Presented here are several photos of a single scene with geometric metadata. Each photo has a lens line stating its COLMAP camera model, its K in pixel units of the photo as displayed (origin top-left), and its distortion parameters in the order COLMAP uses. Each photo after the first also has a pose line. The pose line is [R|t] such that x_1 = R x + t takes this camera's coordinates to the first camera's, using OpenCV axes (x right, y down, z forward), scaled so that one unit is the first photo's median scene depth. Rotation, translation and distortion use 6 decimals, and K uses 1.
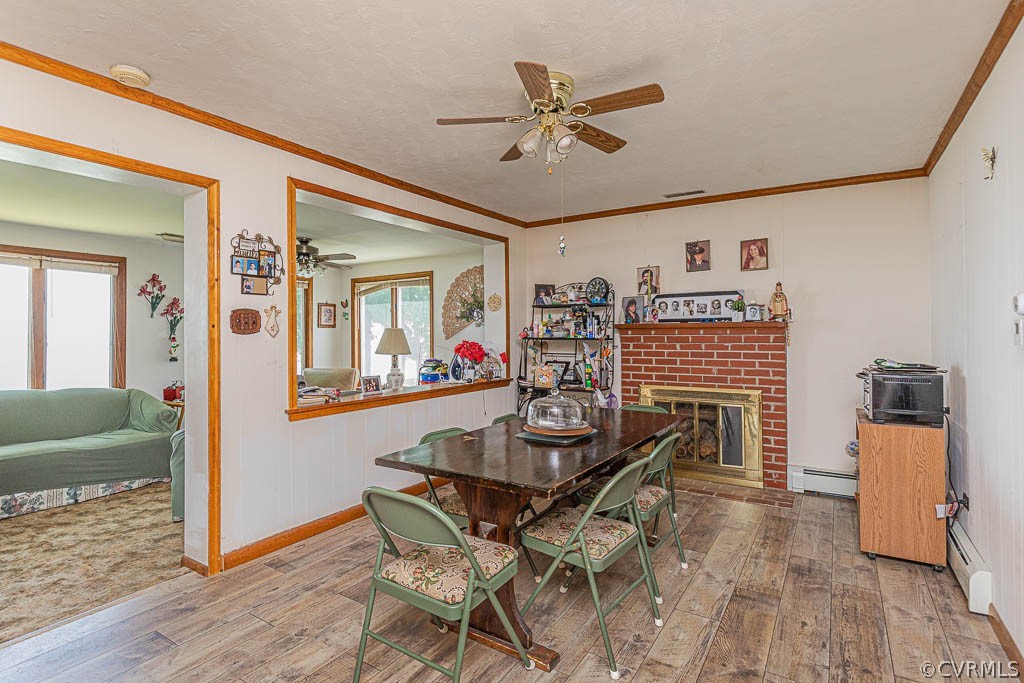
lens RADIAL K [[510.0, 0, 508.7], [0, 510.0, 335.9], [0, 0, 1]] dist [-0.012098, -0.000013]
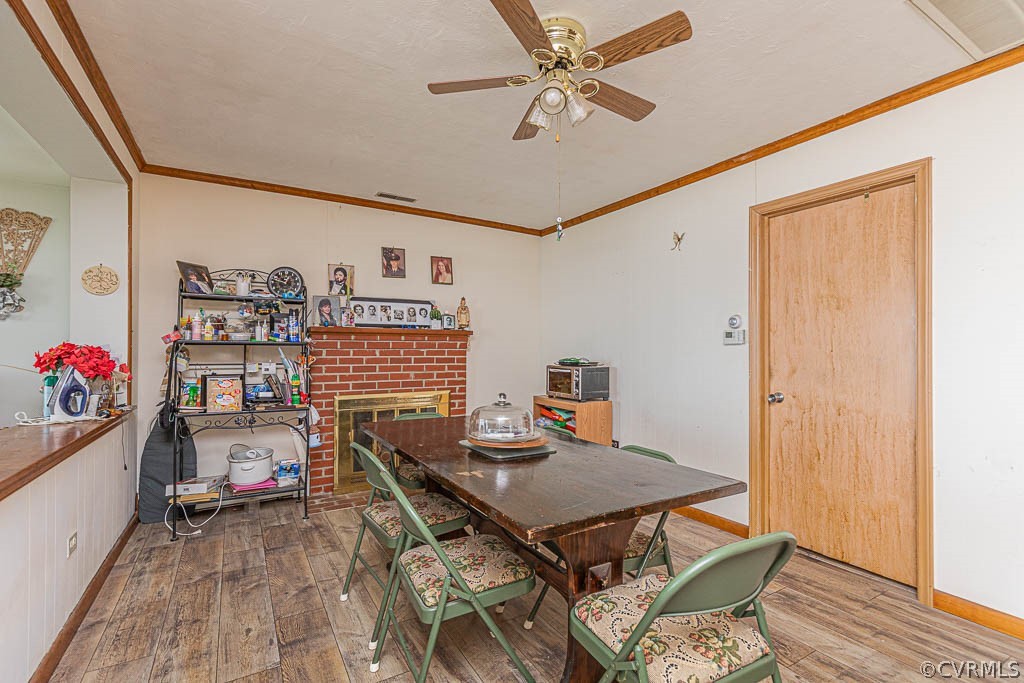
lens RADIAL K [[469.0, 0, 512.1], [0, 469.0, 346.6], [0, 0, 1]] dist [0.019336, -0.000206]
pose [[0.439967, 0.012465, 0.897927, -0.357618], [-0.000616, 0.999908, -0.013579, 0.021436], [-0.898014, 0.005422, 0.439934, 0.382396]]
